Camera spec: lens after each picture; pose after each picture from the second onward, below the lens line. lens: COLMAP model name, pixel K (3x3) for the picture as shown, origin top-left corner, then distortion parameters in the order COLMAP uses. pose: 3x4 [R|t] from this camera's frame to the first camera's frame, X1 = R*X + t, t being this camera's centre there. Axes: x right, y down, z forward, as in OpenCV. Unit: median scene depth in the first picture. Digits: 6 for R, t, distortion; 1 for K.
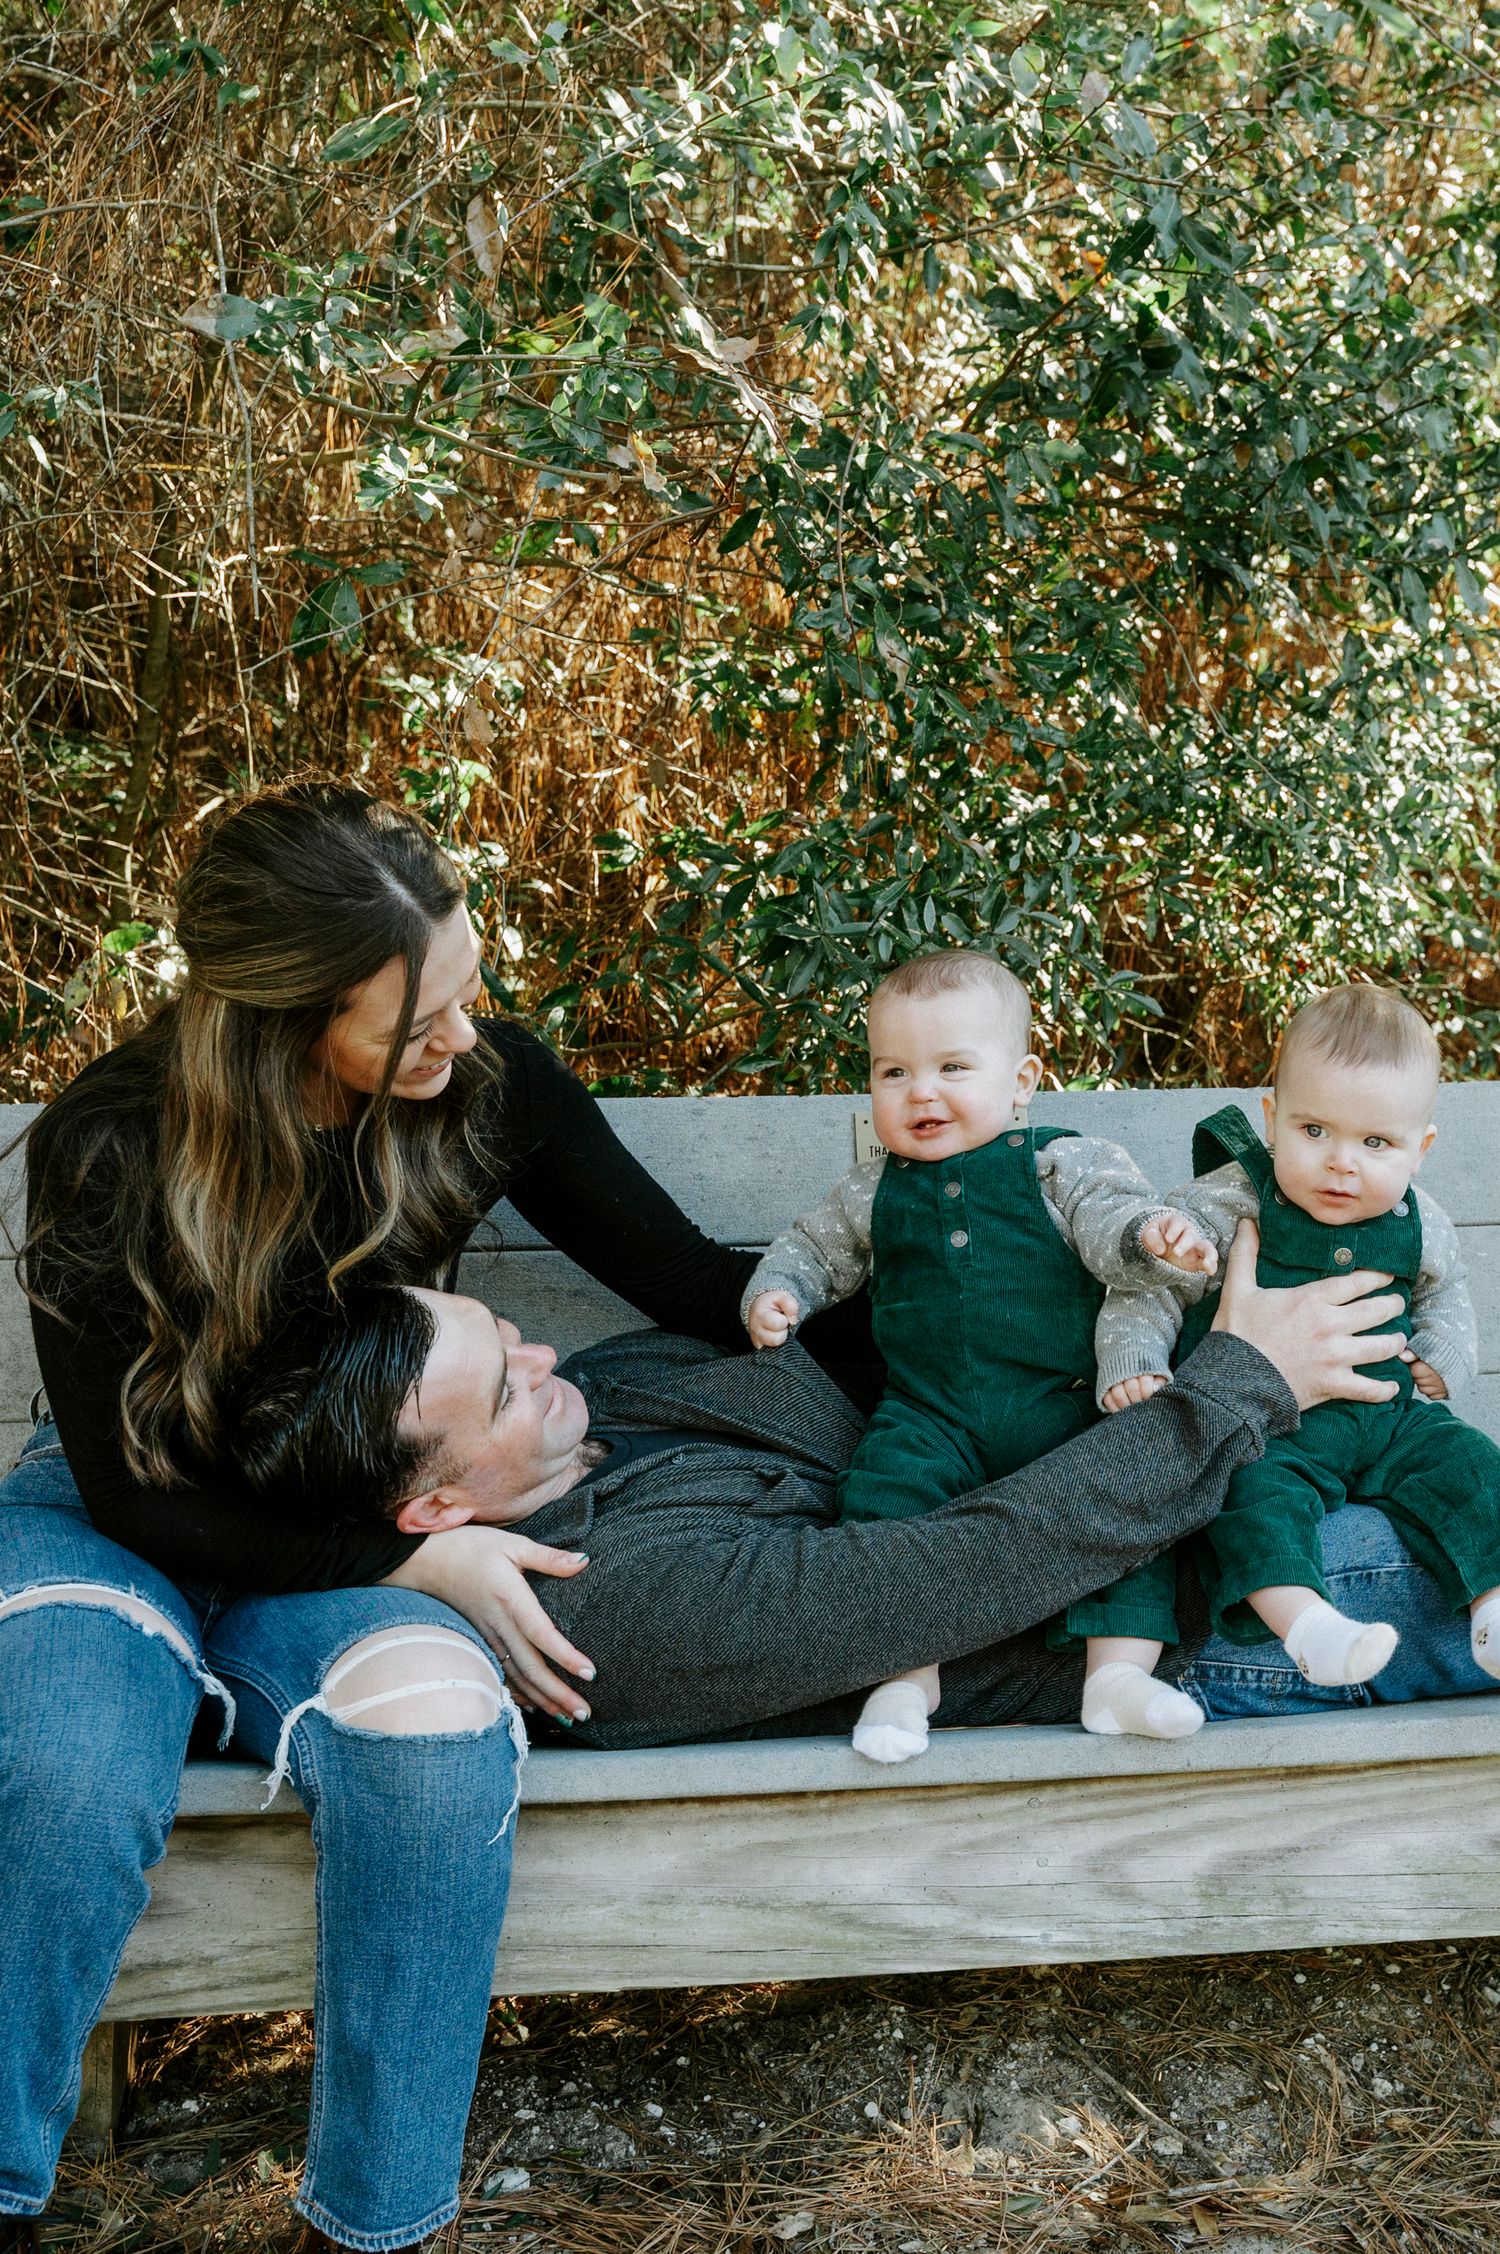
lens RADIAL K [[1639.6, 0, 748.7], [0, 1639.6, 1075.8], [0, 0, 1]] dist [0.000405, 0.002554]
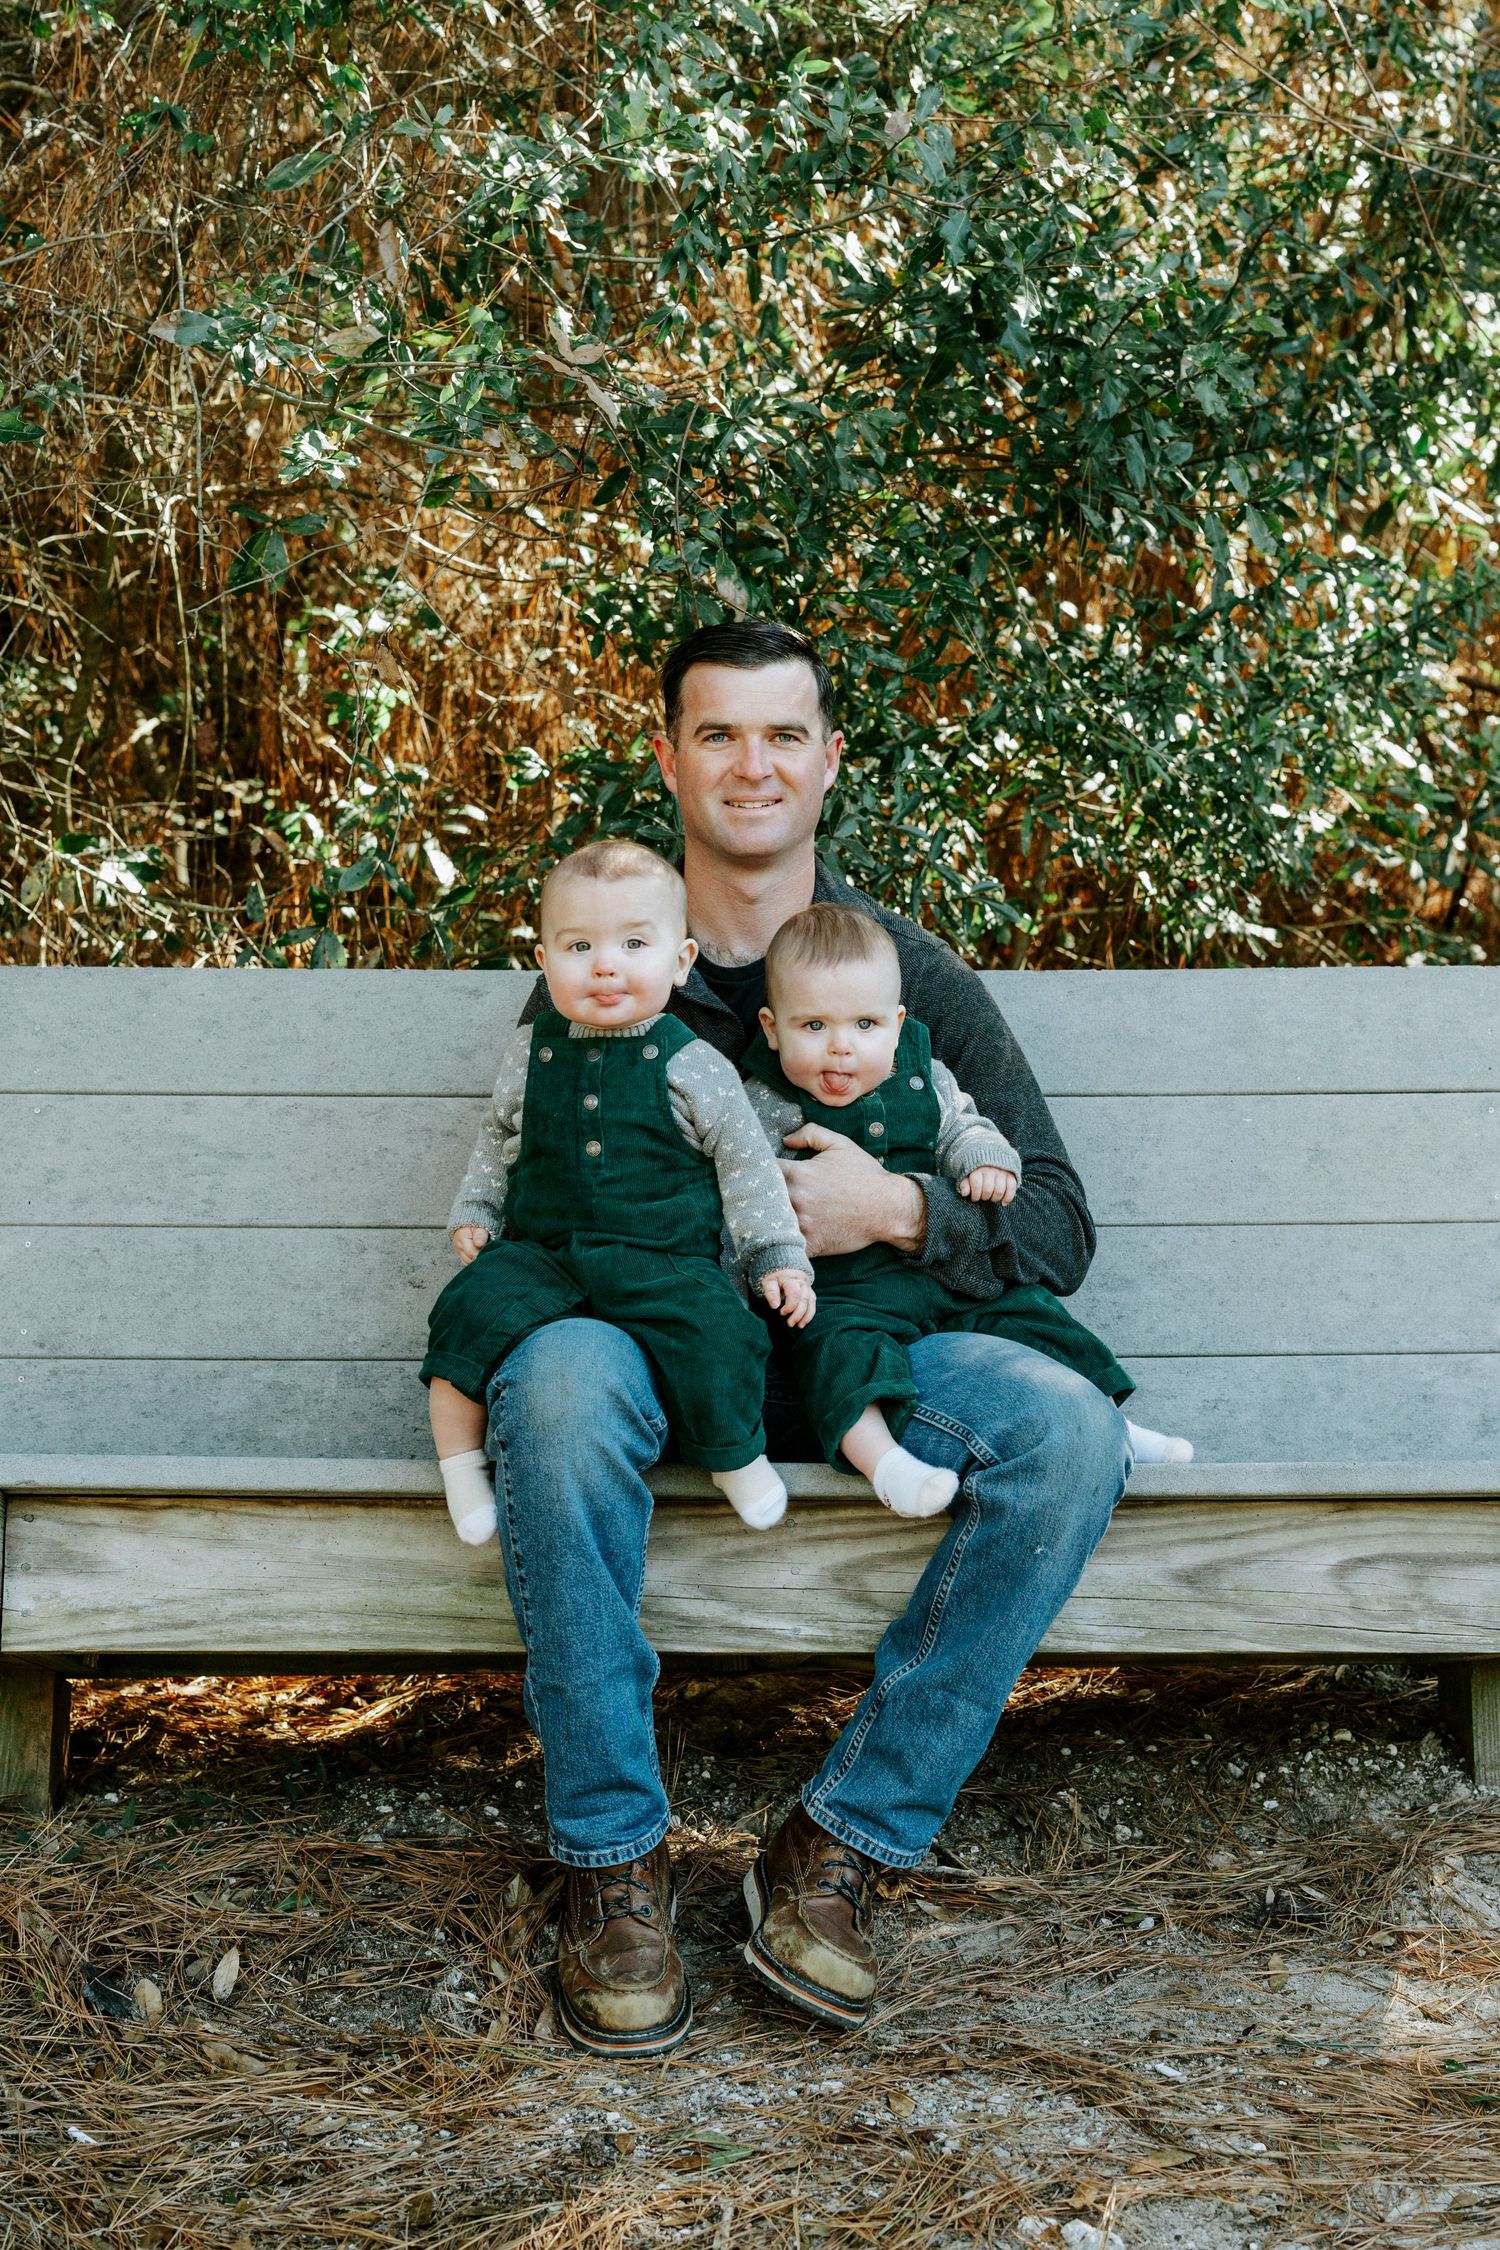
lens RADIAL K [[3203.1, 0, 750.0], [0, 3203.1, 1125.0], [0, 0, 1]] dist [0.007710, -0.020116]
pose [[0.994182, 0.014144, -0.106781, 0.359566], [-0.019645, 0.998523, -0.050645, 0.242104], [0.105907, 0.052448, 0.992992, -1.275602]]
